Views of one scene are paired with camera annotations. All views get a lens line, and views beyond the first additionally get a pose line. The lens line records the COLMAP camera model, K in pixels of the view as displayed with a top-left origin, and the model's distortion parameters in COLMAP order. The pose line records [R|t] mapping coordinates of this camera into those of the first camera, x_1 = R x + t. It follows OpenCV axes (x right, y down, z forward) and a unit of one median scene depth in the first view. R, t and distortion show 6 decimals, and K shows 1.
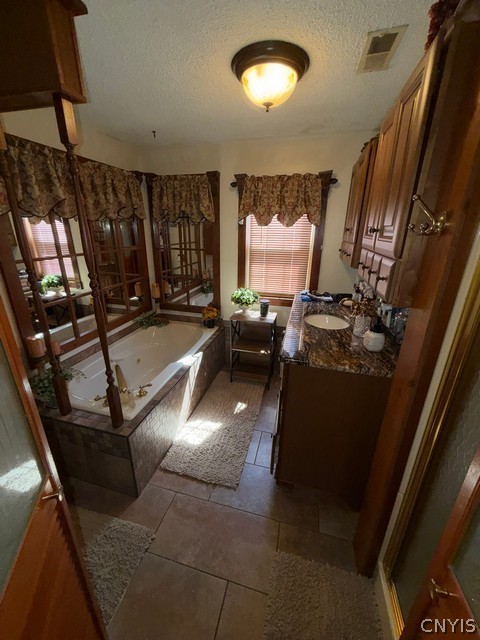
lens RADIAL K [[255.1, 0, 240.3], [0, 255.1, 318.4], [0, 0, 1]] dist [-0.000472, -0.000007]
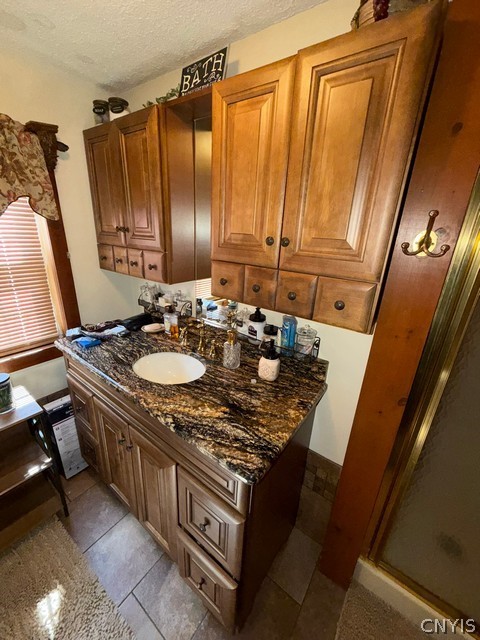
lens RADIAL K [[255.1, 0, 238.9], [0, 255.1, 319.7], [0, 0, 1]] dist [-0.000472, -0.000007]
pose [[0.363948, -0.304893, 0.880104, -0.135833], [0.266811, 0.939435, 0.215113, -0.170914], [-0.892387, 0.156531, 0.423254, 0.434162]]
